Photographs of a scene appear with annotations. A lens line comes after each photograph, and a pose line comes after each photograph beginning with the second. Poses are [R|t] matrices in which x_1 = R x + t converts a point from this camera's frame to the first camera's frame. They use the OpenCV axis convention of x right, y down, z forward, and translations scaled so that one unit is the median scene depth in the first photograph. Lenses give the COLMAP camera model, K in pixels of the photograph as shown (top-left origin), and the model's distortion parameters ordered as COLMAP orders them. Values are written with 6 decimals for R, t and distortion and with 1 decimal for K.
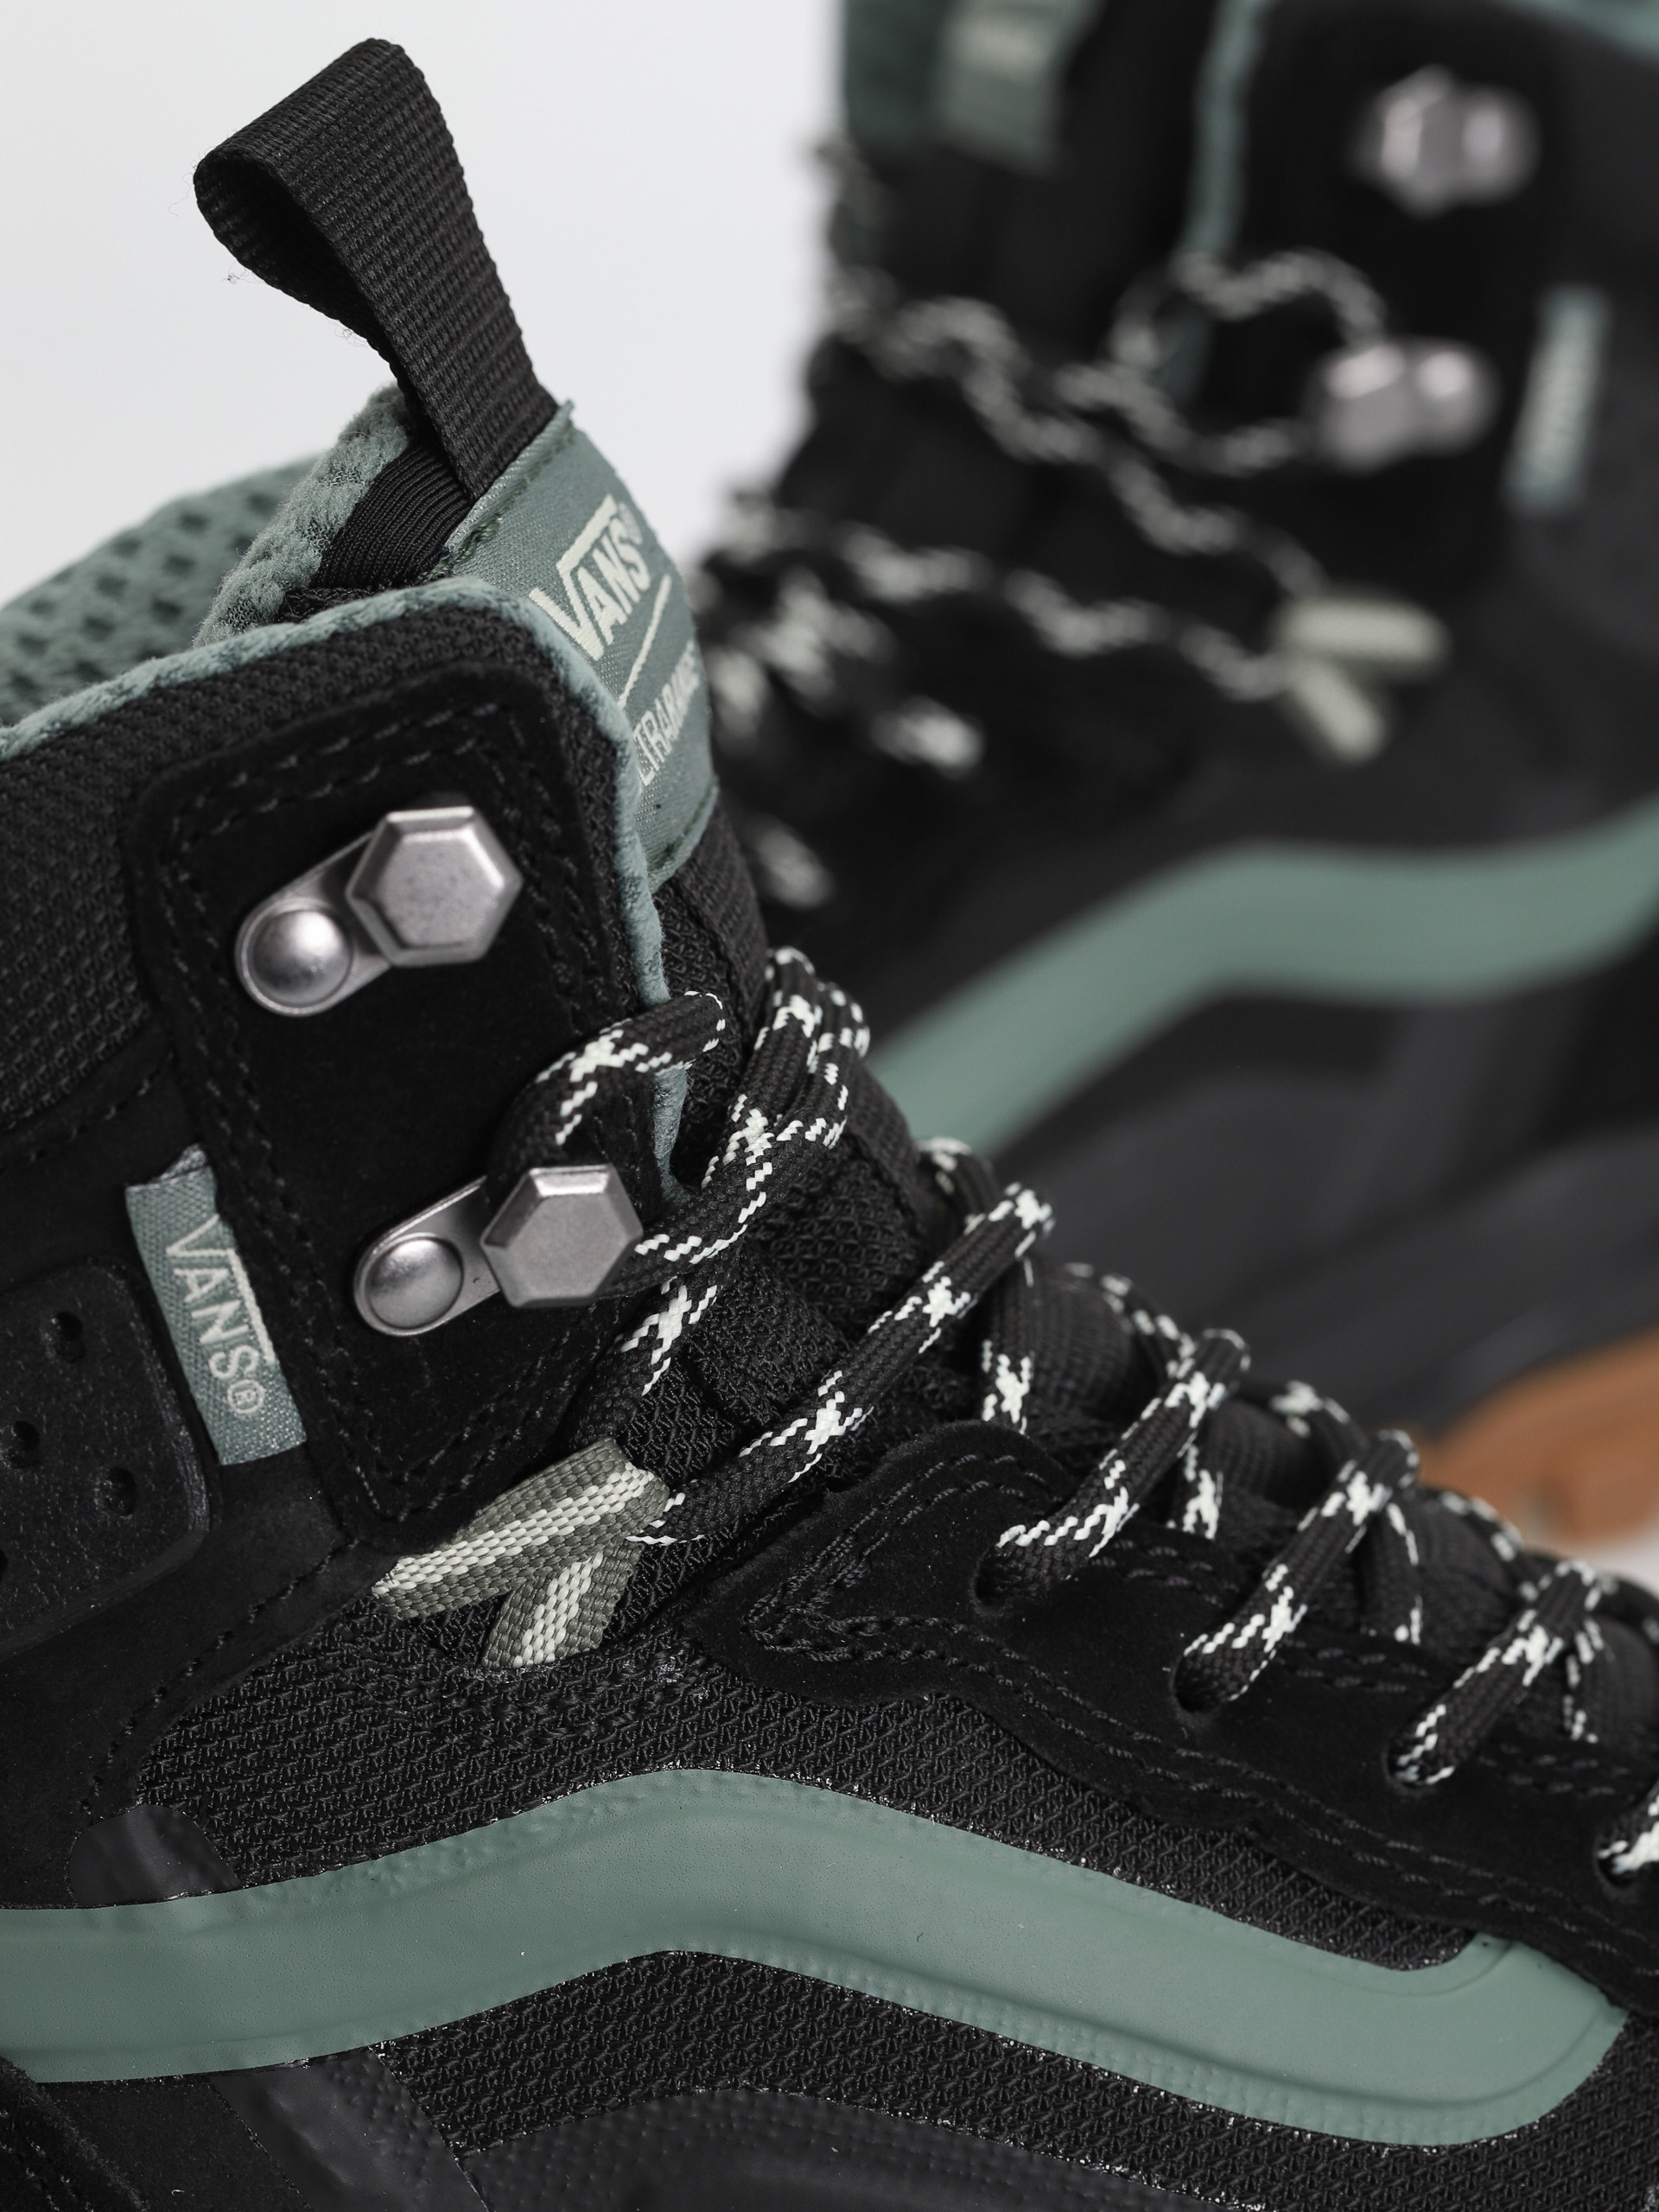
lens RADIAL K [[7952.9, 0, 829.5], [0, 7952.9, 1106.0], [0, 0, 1]] dist [0.046116, 2.372282]
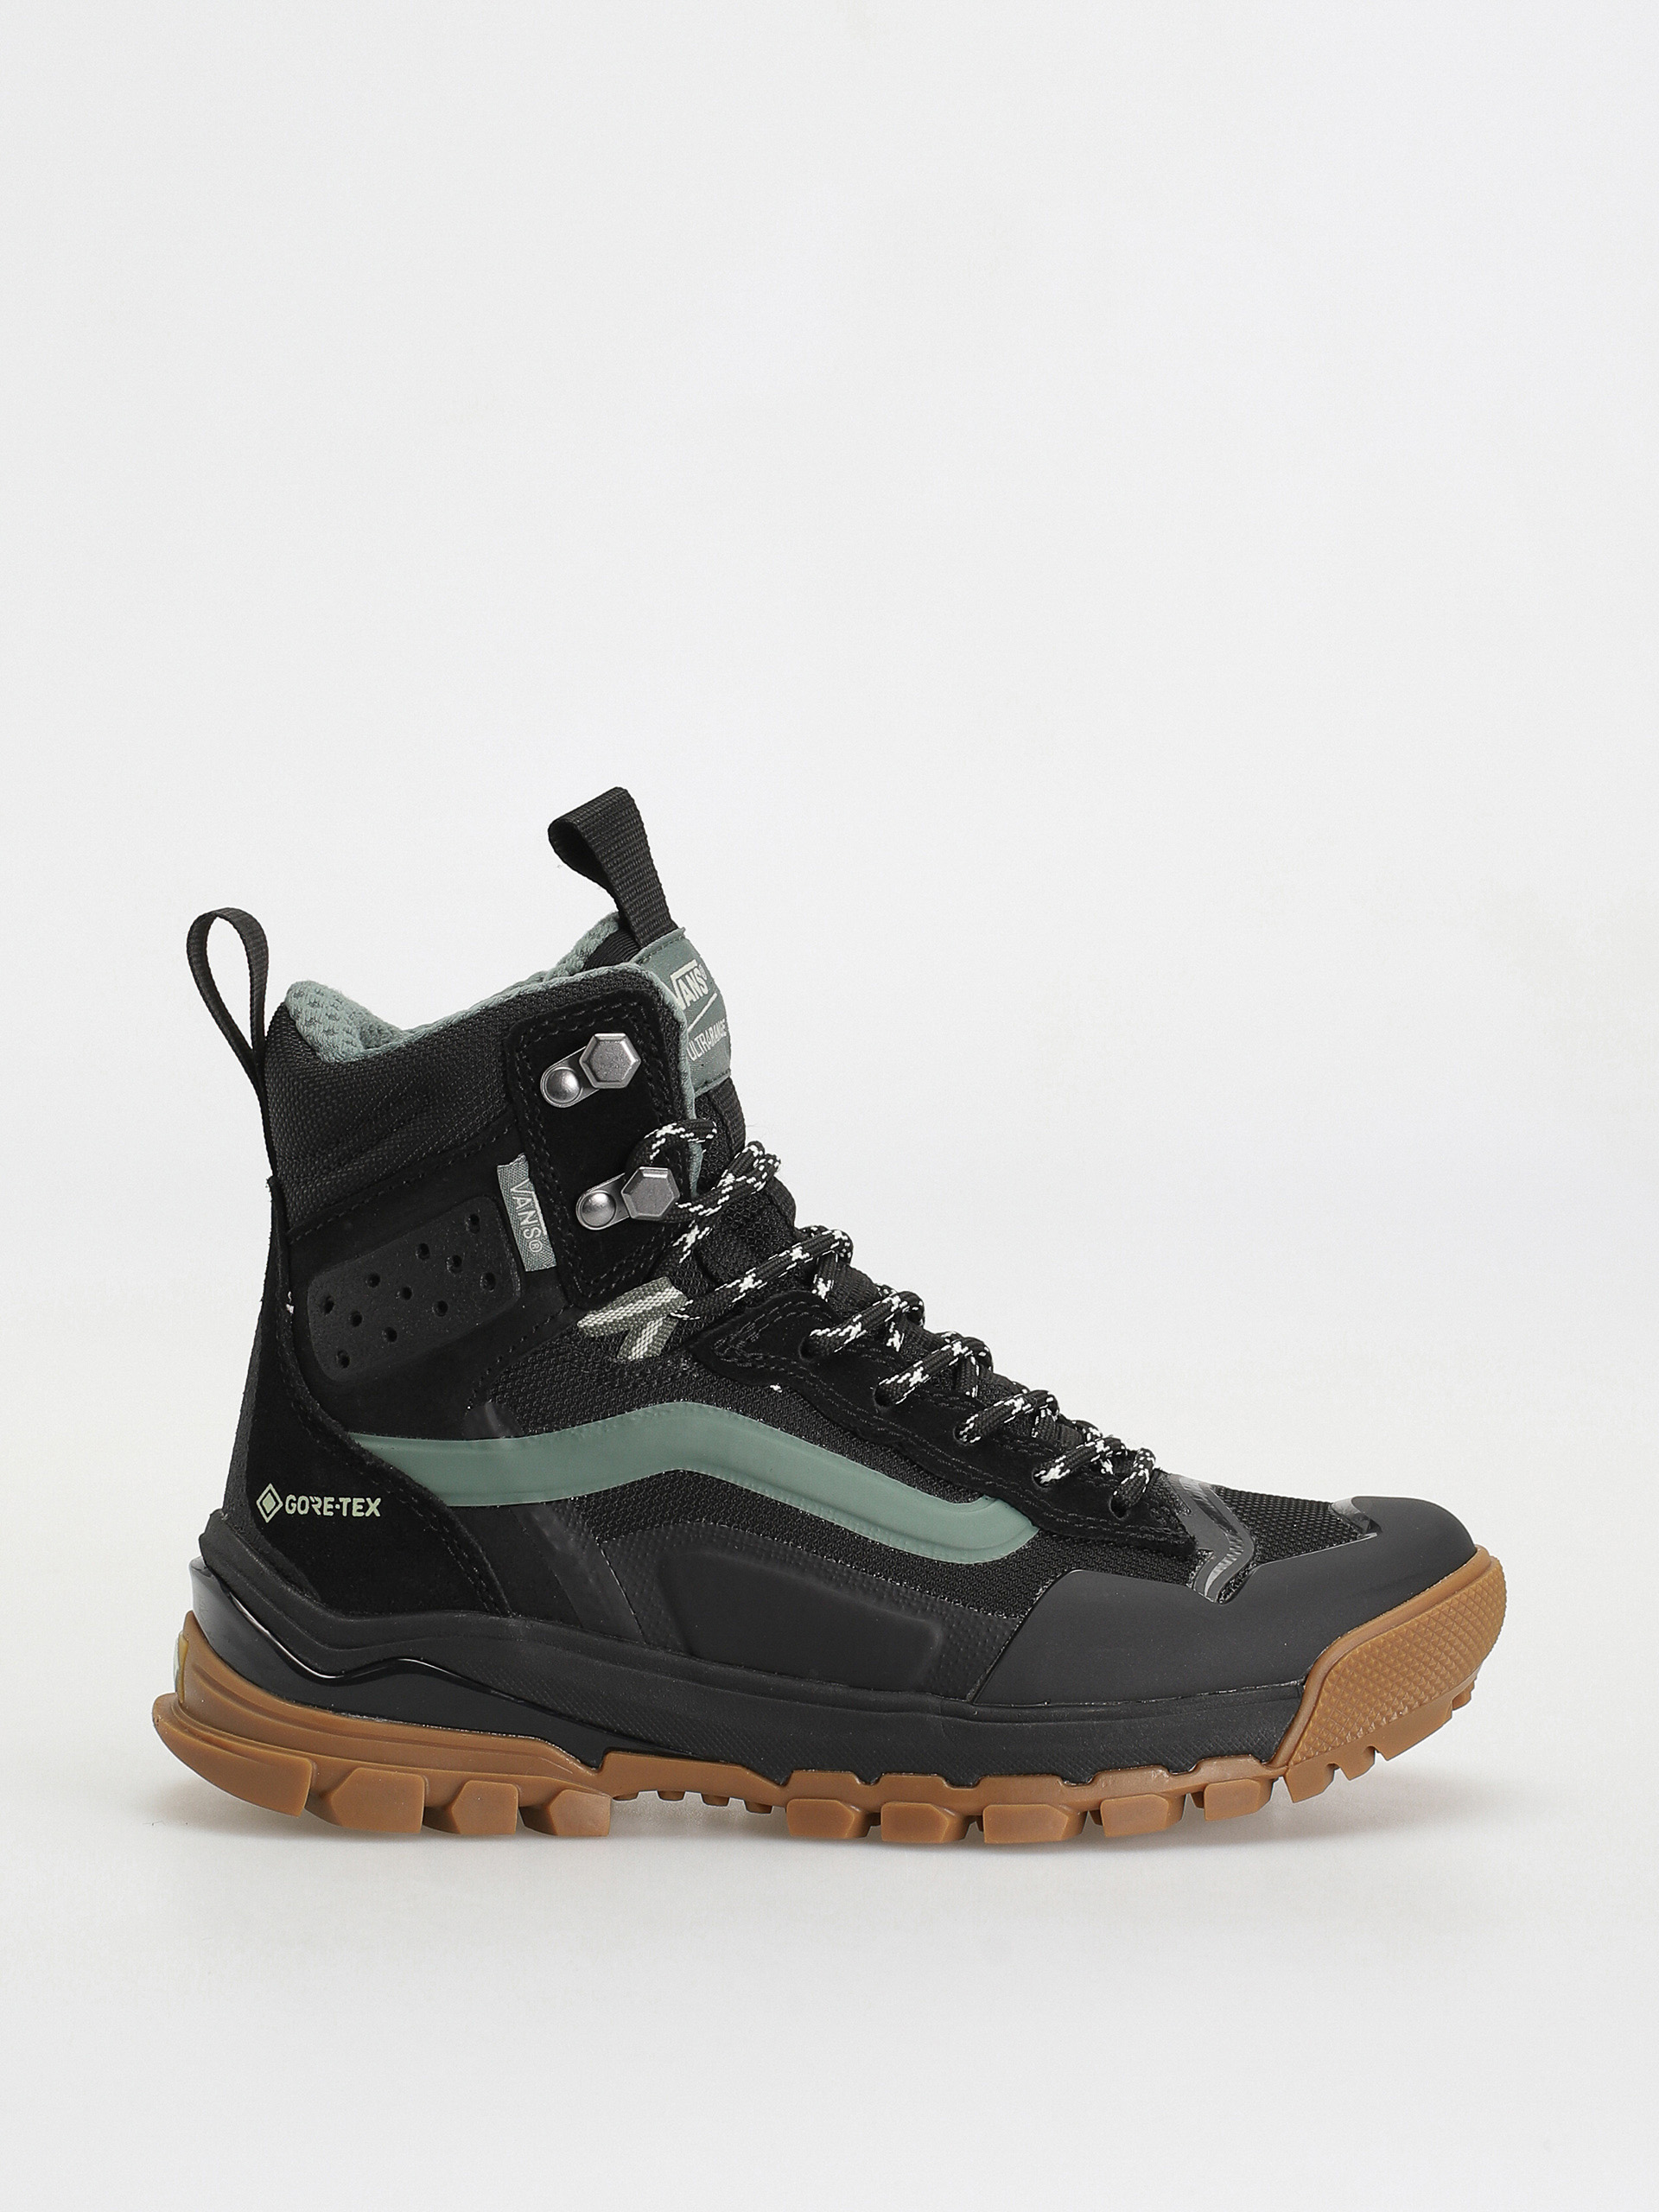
lens RADIAL K [[7952.9, 0, 829.5], [0, 7952.9, 1106.0], [0, 0, 1]] dist [0.046116, 2.372282]
pose [[0.995731, 0.041227, -0.082579, 0.253025], [-0.055868, 0.981393, -0.183700, 0.485140], [0.073469, 0.187529, 0.979508, -1.705471]]
